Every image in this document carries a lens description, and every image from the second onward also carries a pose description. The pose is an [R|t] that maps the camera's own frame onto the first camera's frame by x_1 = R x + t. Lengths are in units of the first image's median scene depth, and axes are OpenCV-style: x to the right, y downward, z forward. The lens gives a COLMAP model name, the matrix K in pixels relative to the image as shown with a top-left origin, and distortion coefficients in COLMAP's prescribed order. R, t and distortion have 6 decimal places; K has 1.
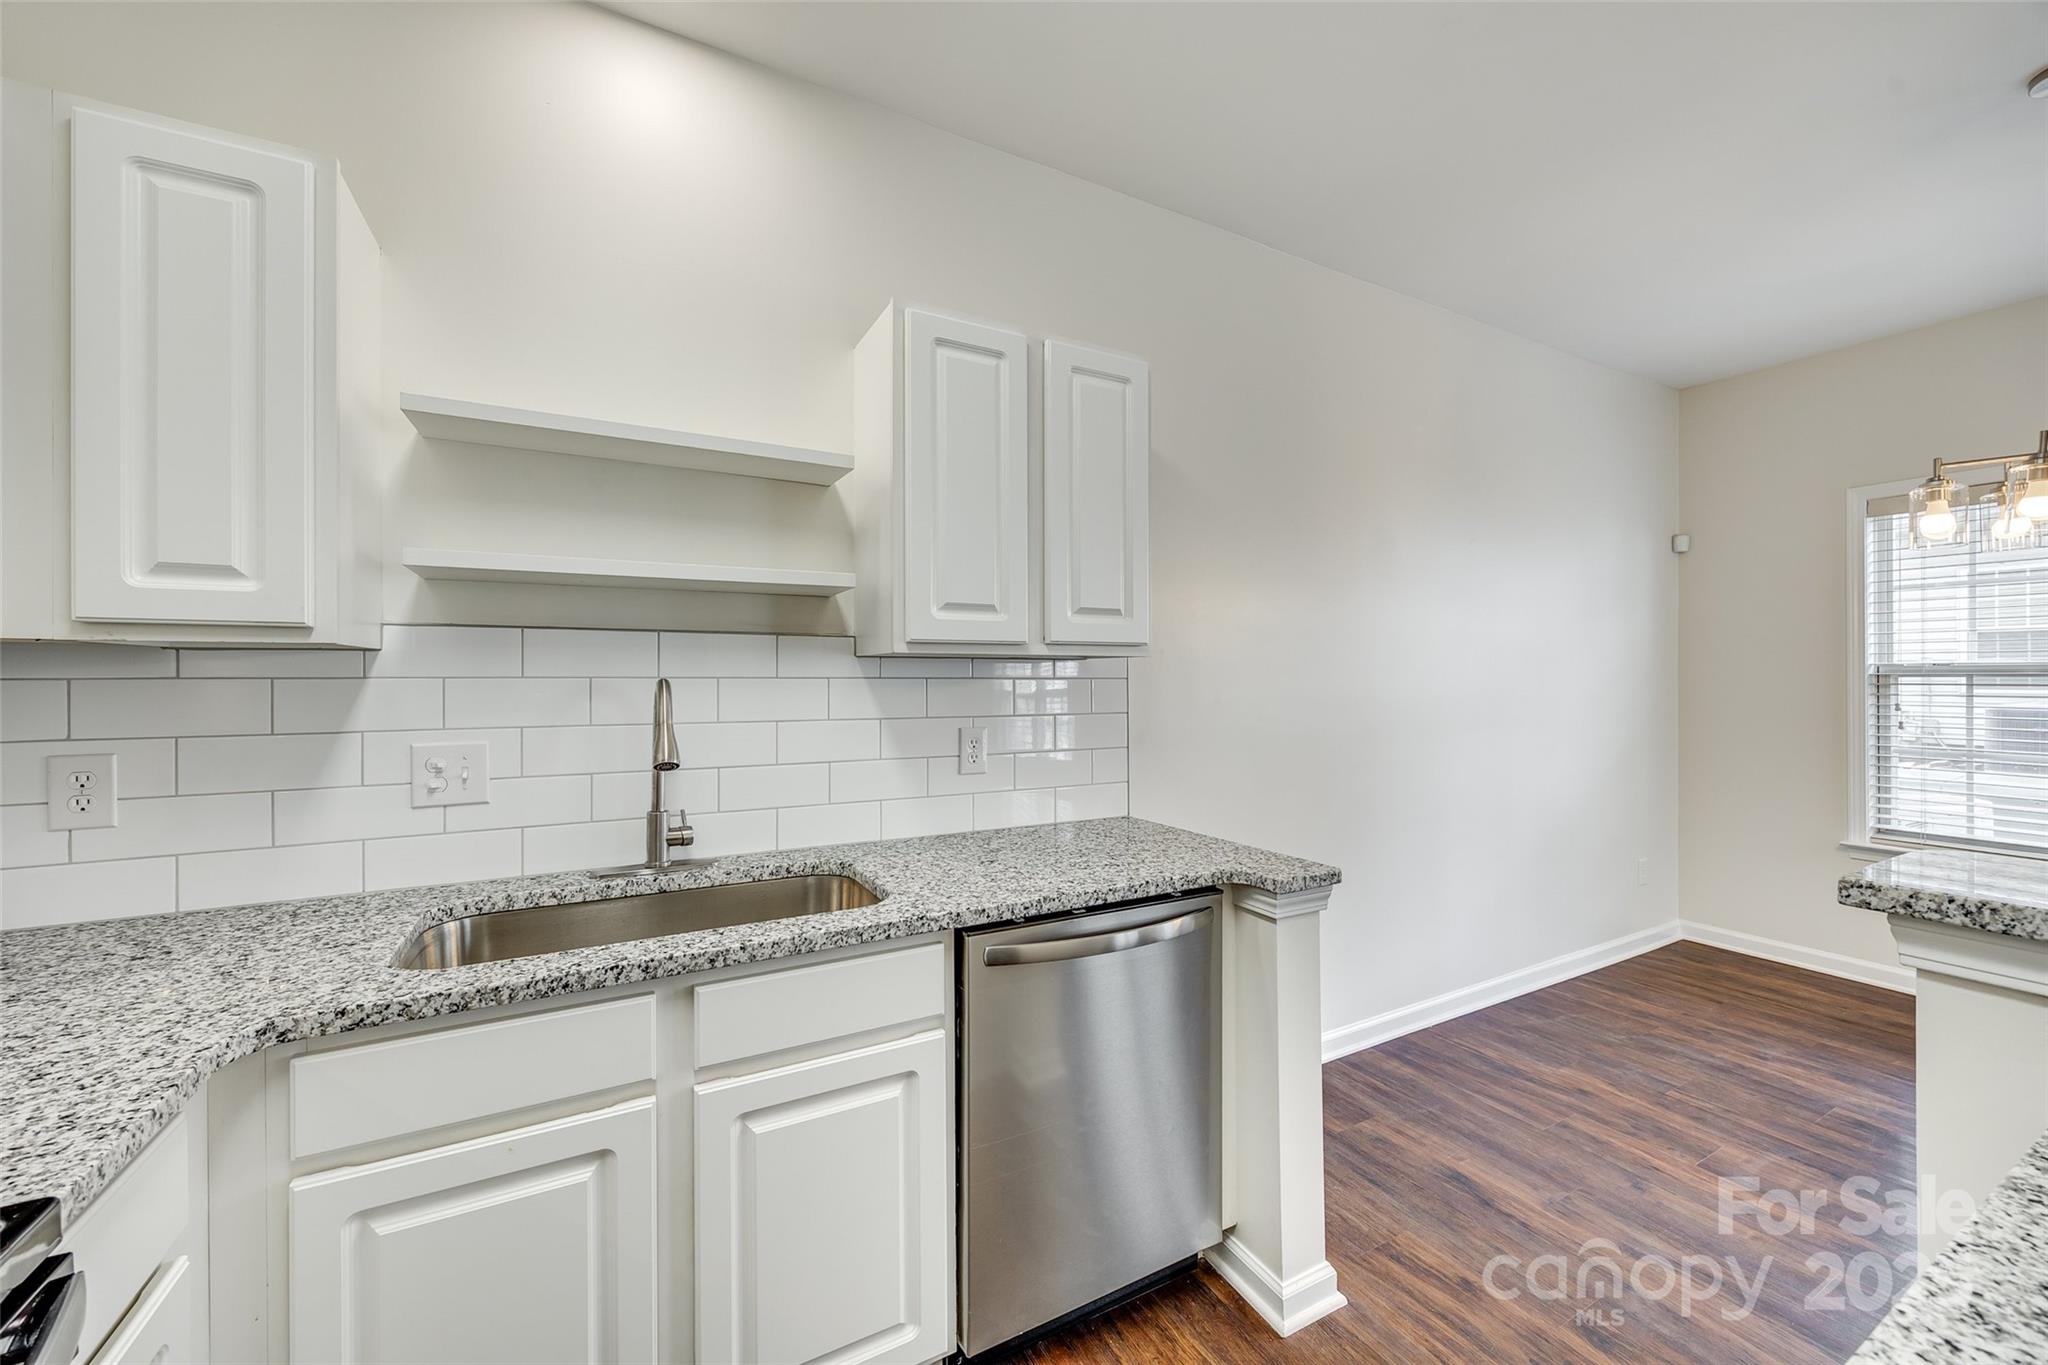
lens RADIAL K [[798.1, 0, 1041.6], [0, 798.1, 669.3], [0, 0, 1]] dist [-0.005787, 0.000562]
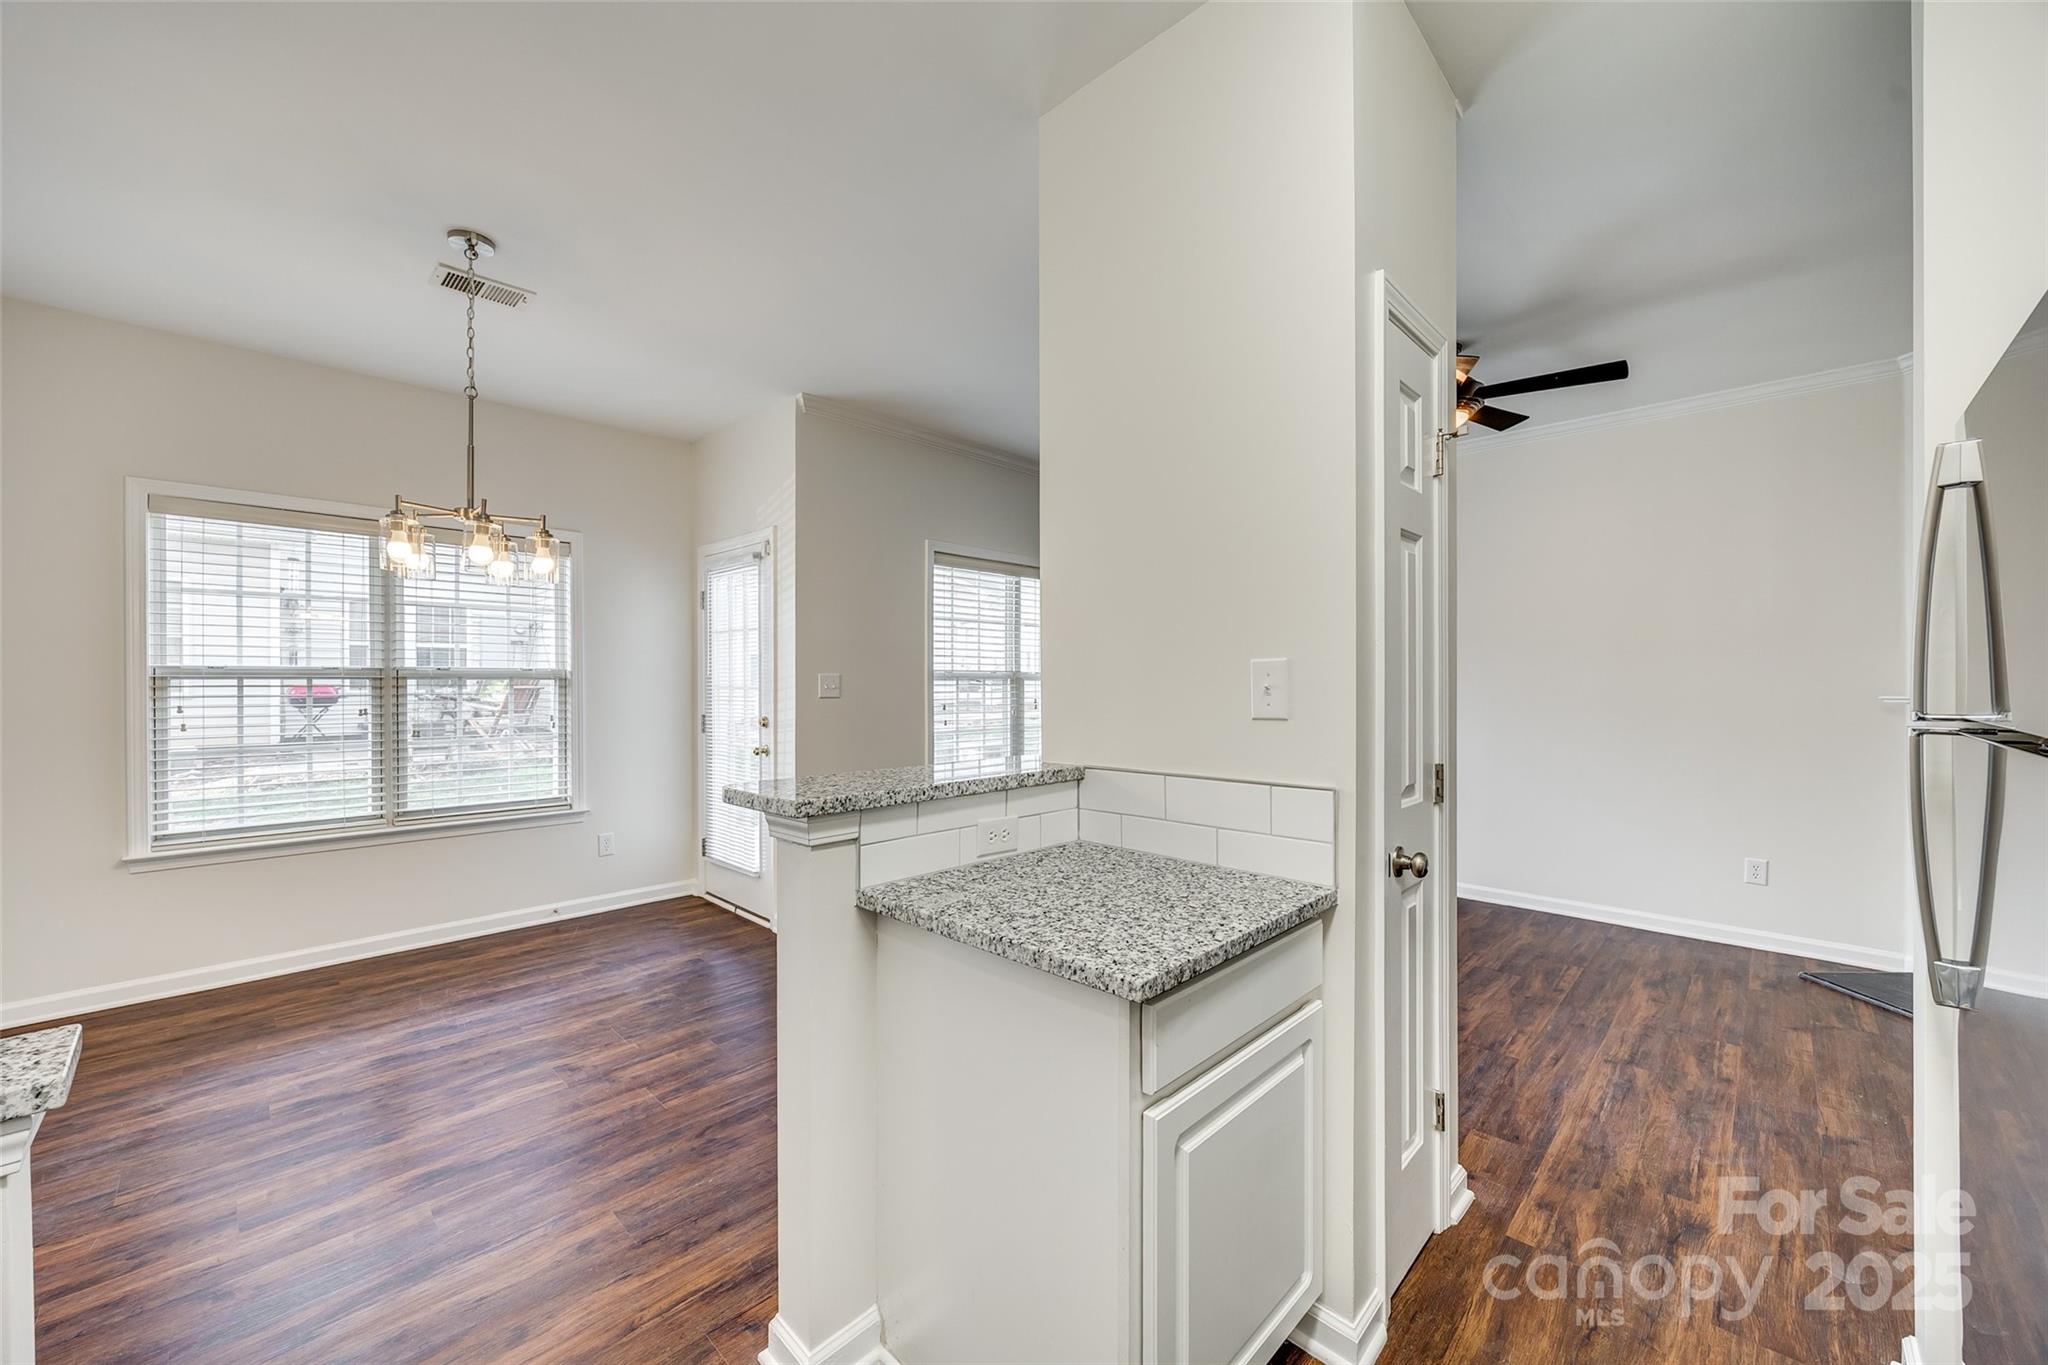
lens RADIAL K [[798.1, 0, 1018.2], [0, 798.1, 671.9], [0, 0, 1]] dist [-0.005787, 0.000562]
pose [[-0.293938, 0.006837, 0.955800, -0.182735], [-0.006530, 0.999937, -0.009161, 0.002812], [-0.955802, -0.008934, -0.293874, 0.290338]]
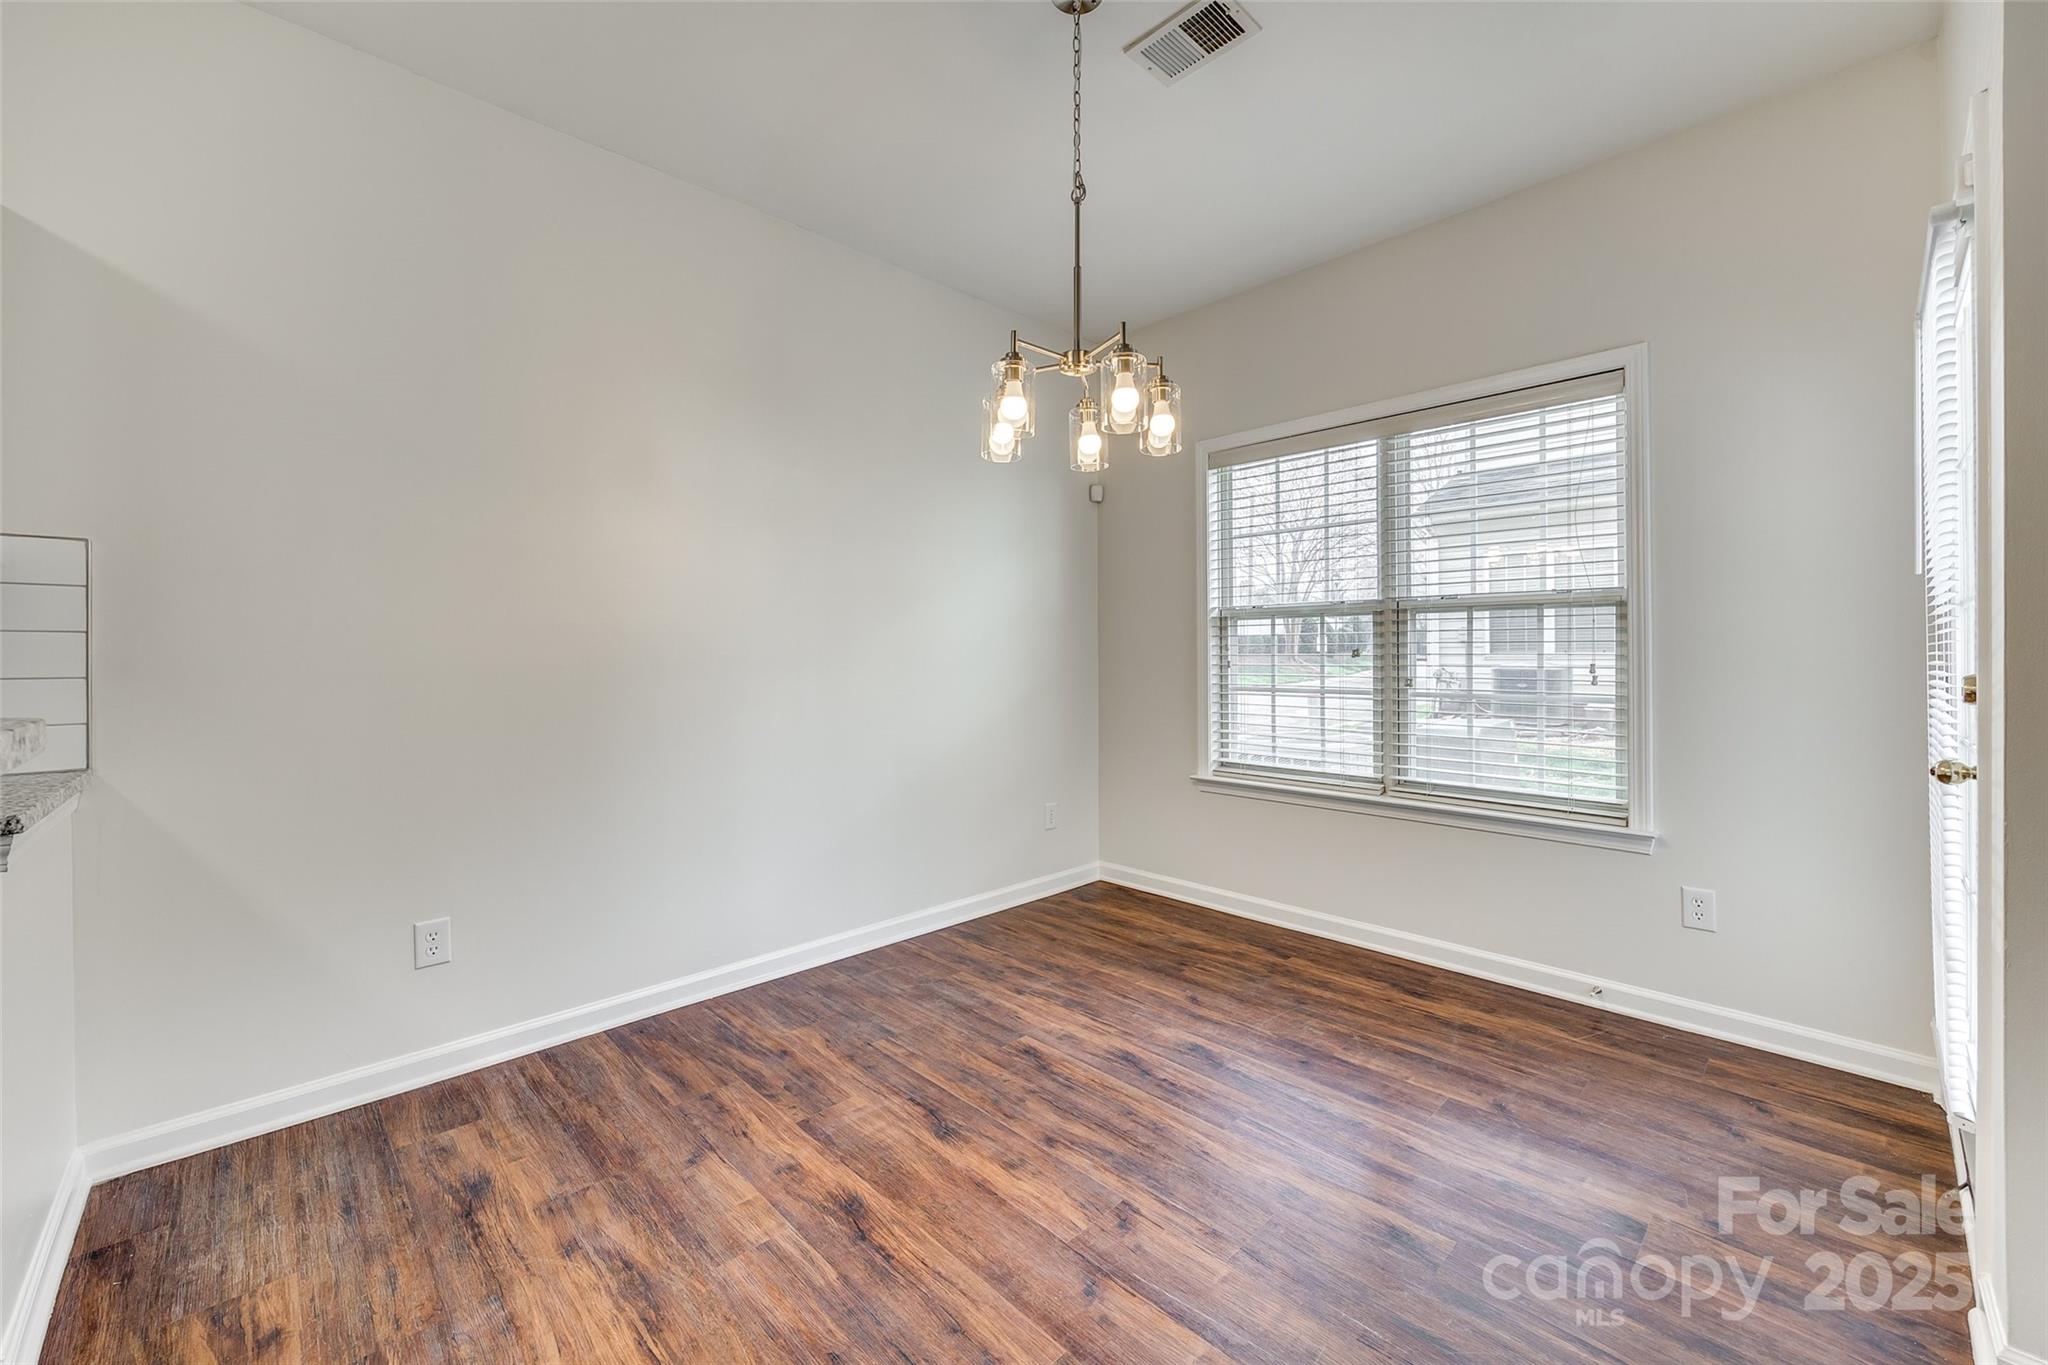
lens RADIAL K [[798.1, 0, 1076.6], [0, 798.1, 669.4], [0, 0, 1]] dist [-0.005787, 0.000562]
pose [[0.960150, -0.007253, 0.279390, 0.585878], [0.002324, 0.999836, 0.017970, 0.058028], [-0.279474, -0.016605, 0.960010, 0.026786]]
